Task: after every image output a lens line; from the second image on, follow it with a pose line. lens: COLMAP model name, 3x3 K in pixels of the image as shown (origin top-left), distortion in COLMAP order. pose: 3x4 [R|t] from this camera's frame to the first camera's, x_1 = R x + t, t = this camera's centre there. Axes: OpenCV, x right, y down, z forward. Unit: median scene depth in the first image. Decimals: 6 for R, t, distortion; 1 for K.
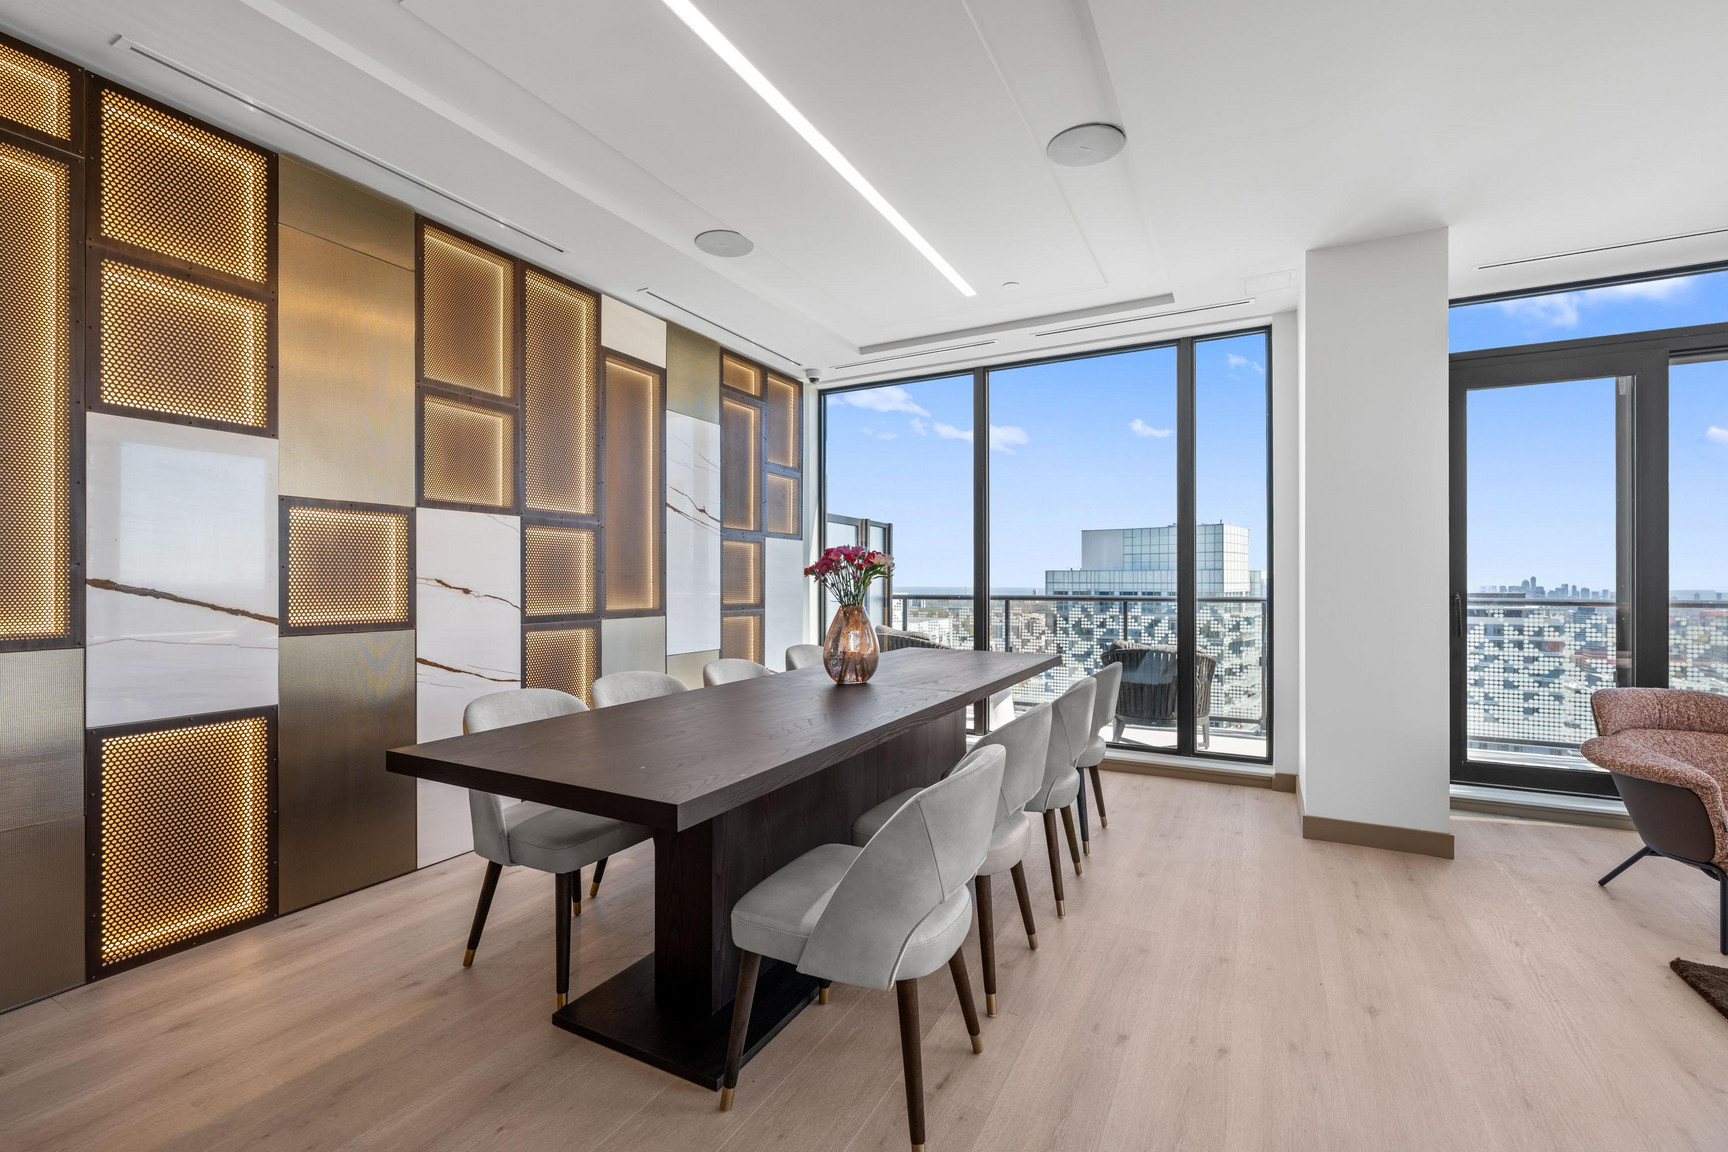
lens RADIAL K [[701.6, 0, 893.6], [0, 701.6, 579.0], [0, 0, 1]] dist [-0.001695, 0.001282]
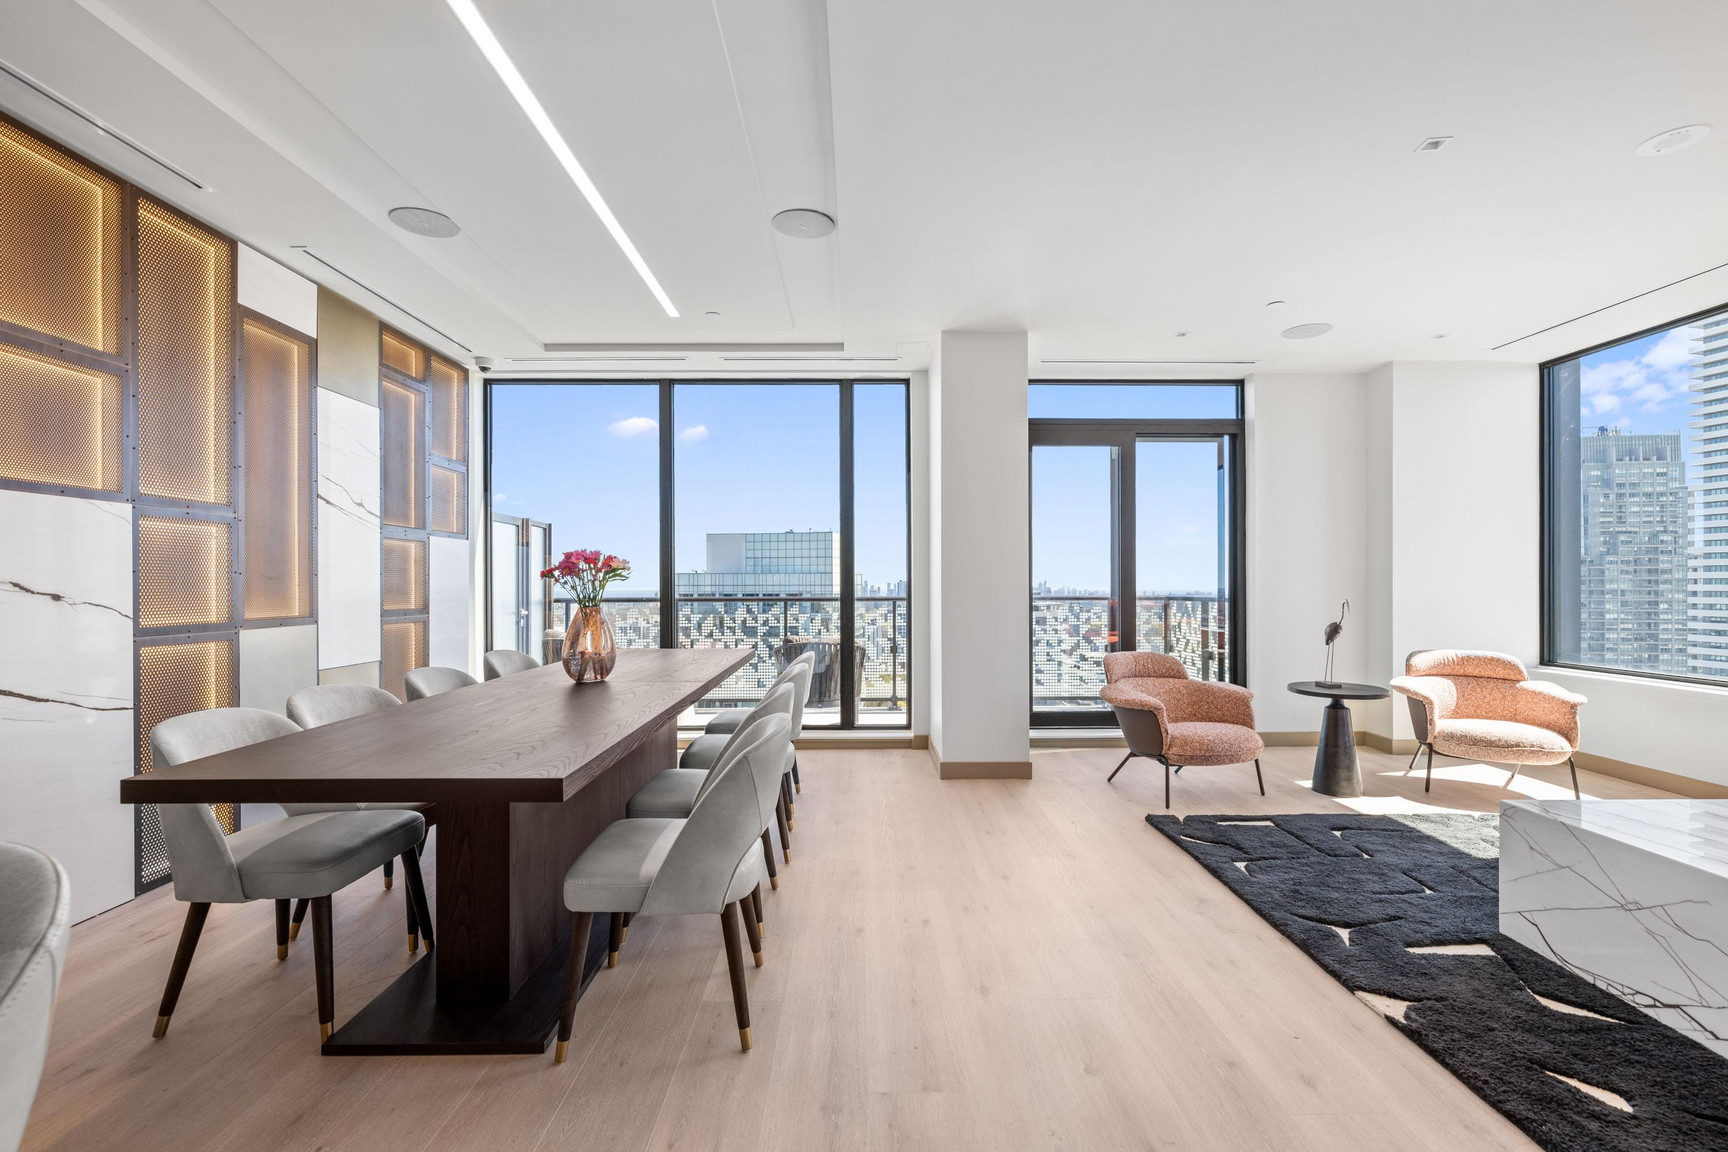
lens RADIAL K [[701.6, 0, 859.1], [0, 701.6, 581.0], [0, 0, 1]] dist [-0.001695, 0.001282]
pose [[0.887738, -0.000311, 0.460349, -0.151921], [0.000801, 0.999999, -0.000868, 0.000387], [-0.460349, 0.001139, 0.887738, -0.090894]]
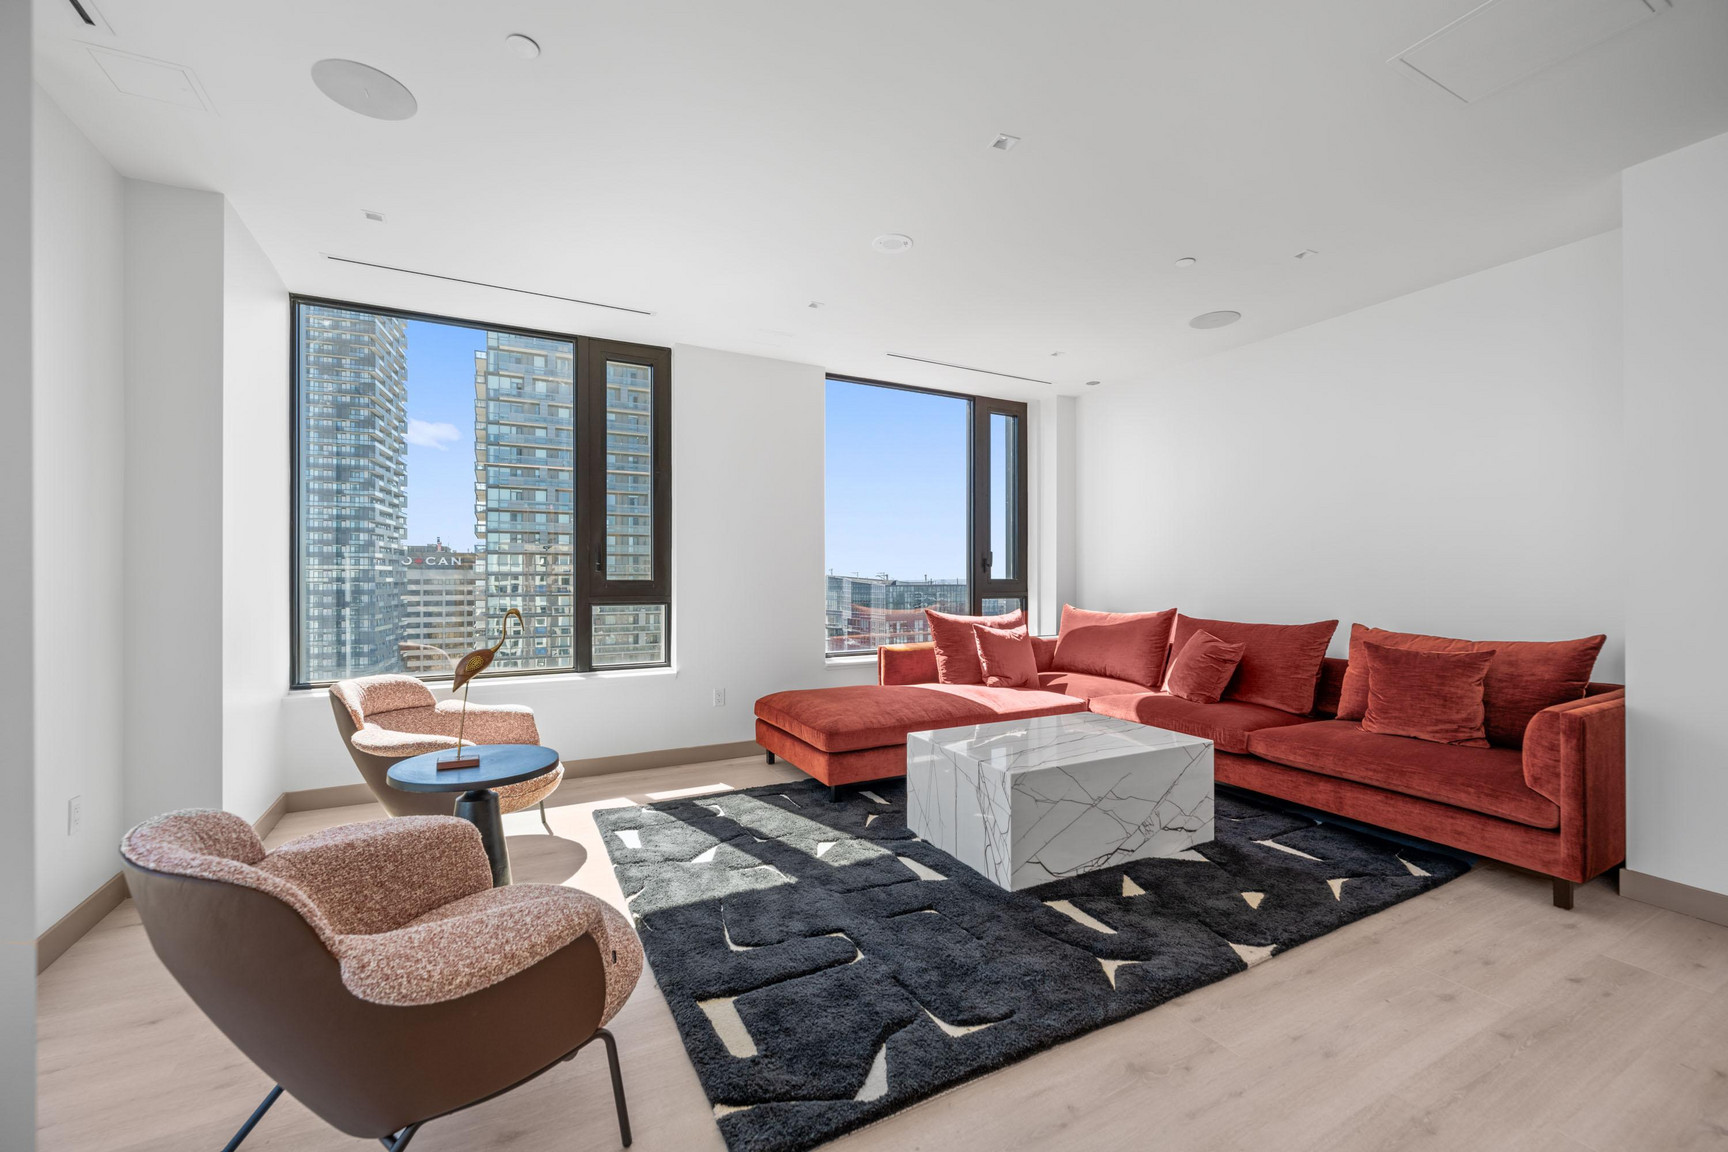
lens RADIAL K [[706.1, 0, 869.5], [0, 706.1, 578.5], [0, 0, 1]] dist [0.001503, -0.000150]
pose [[-0.827979, 0.006632, 0.560719, 0.657366], [0.002723, 0.999966, -0.007806, 0.016423], [-0.560752, -0.004936, -0.827969, 1.378648]]
